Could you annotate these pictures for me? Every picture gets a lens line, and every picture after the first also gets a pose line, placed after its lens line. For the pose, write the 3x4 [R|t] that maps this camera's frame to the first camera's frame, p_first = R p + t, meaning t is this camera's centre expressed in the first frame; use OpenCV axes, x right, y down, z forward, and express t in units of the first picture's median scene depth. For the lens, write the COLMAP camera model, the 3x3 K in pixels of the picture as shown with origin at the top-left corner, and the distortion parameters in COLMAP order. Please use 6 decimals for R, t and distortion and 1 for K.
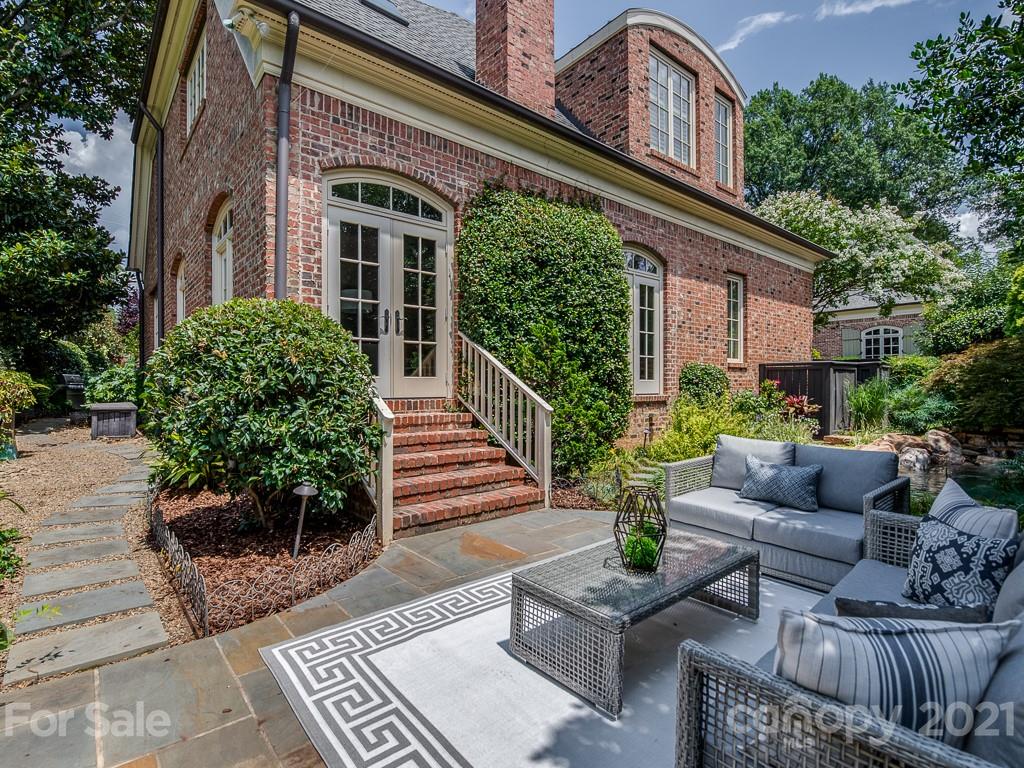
lens RADIAL K [[500.6, 0, 510.7], [0, 500.6, 386.1], [0, 0, 1]] dist [-0.006765, -0.002313]
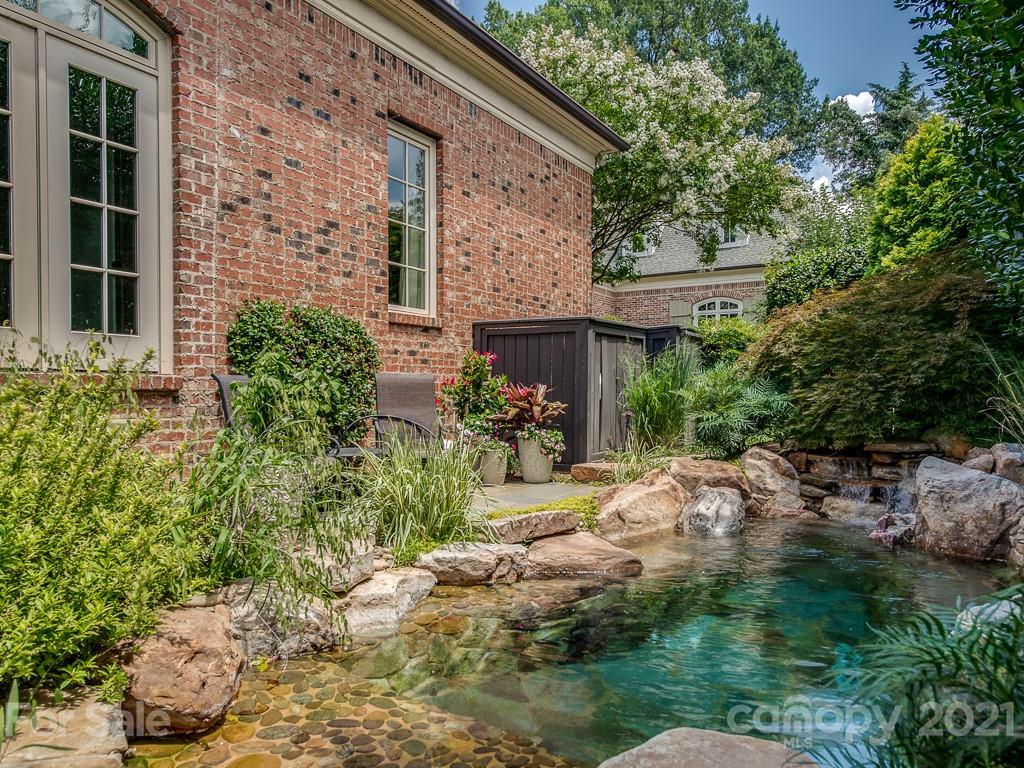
lens RADIAL K [[724.4, 0, 498.3], [0, 724.4, 397.0], [0, 0, 1]] dist [0.008573, 0.002477]
pose [[0.947351, -0.001637, 0.320192, 0.333205], [-0.001767, 0.999945, 0.010340, 0.025798], [-0.320191, -0.010362, 0.947296, 0.348784]]
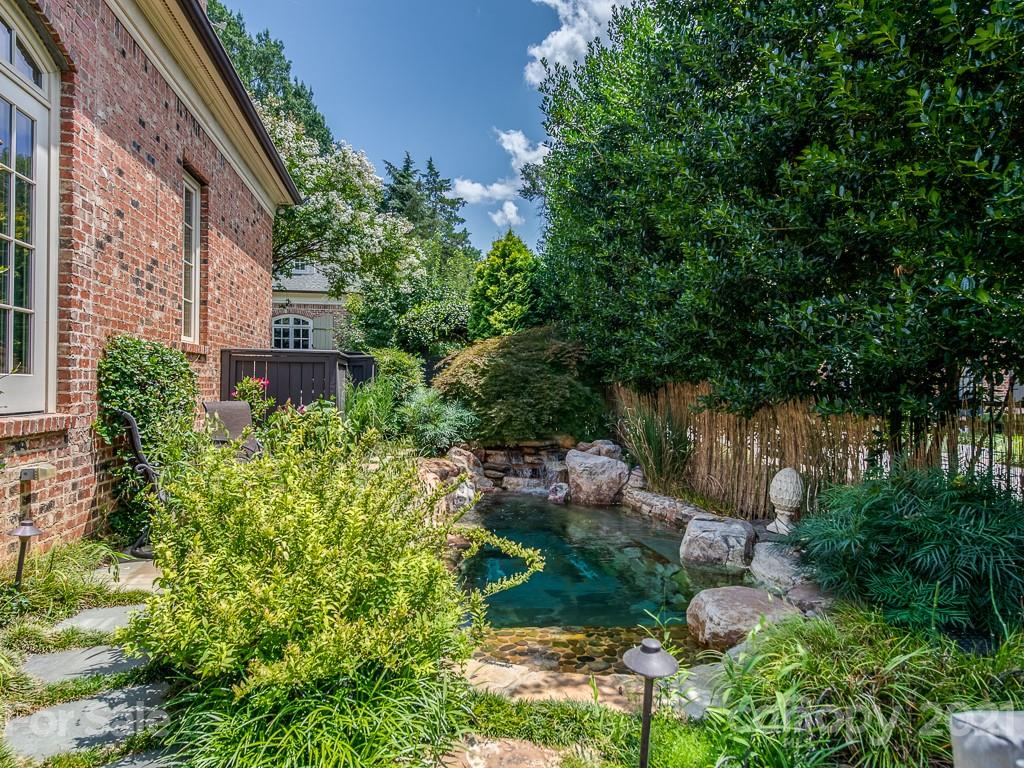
lens RADIAL K [[617.7, 0, 506.8], [0, 617.7, 385.9], [0, 0, 1]] dist [0.002020, -0.002907]
pose [[0.503147, 0.007263, 0.864171, 0.063576], [-0.011758, 0.999930, -0.001558, -0.006365], [-0.864121, -0.009377, 0.503197, 0.425199]]
